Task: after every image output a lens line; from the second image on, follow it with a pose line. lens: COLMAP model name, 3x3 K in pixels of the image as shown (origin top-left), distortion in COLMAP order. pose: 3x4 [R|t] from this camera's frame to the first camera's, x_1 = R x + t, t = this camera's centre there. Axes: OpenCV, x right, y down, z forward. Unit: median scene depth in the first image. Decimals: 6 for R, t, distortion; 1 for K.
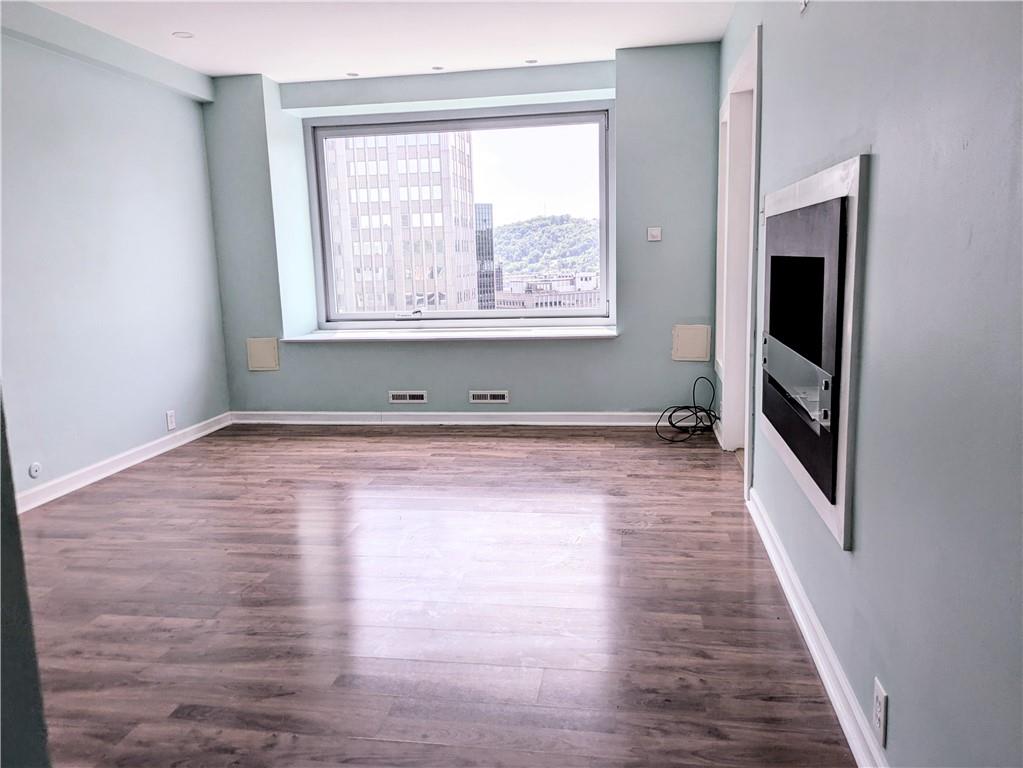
lens RADIAL K [[761.3, 0, 511.5], [0, 761.3, 384.0], [0, 0, 1]] dist [0.074014, -0.000372]
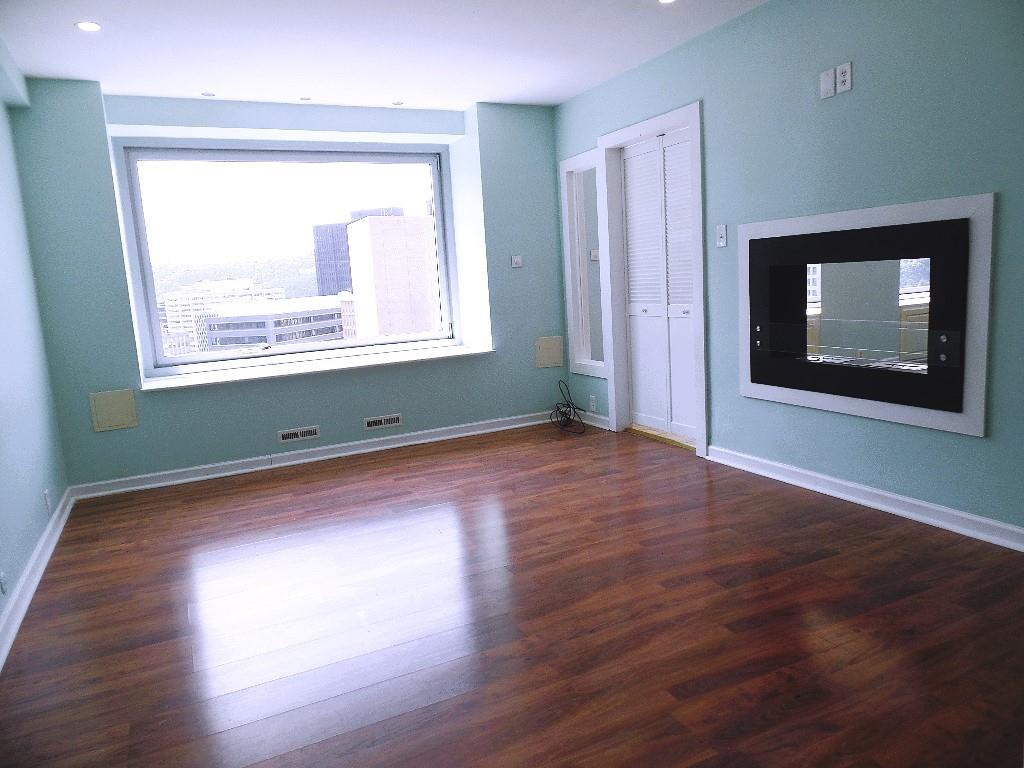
lens RADIAL K [[709.7, 0, 512.0], [0, 709.7, 384.0], [0, 0, 1]] dist [-0.001322, 0.001790]
pose [[0.815226, -0.103872, 0.569752, -0.467045], [0.135060, 0.990757, -0.012624, 0.001974], [-0.563175, 0.087242, 0.821720, 0.141948]]
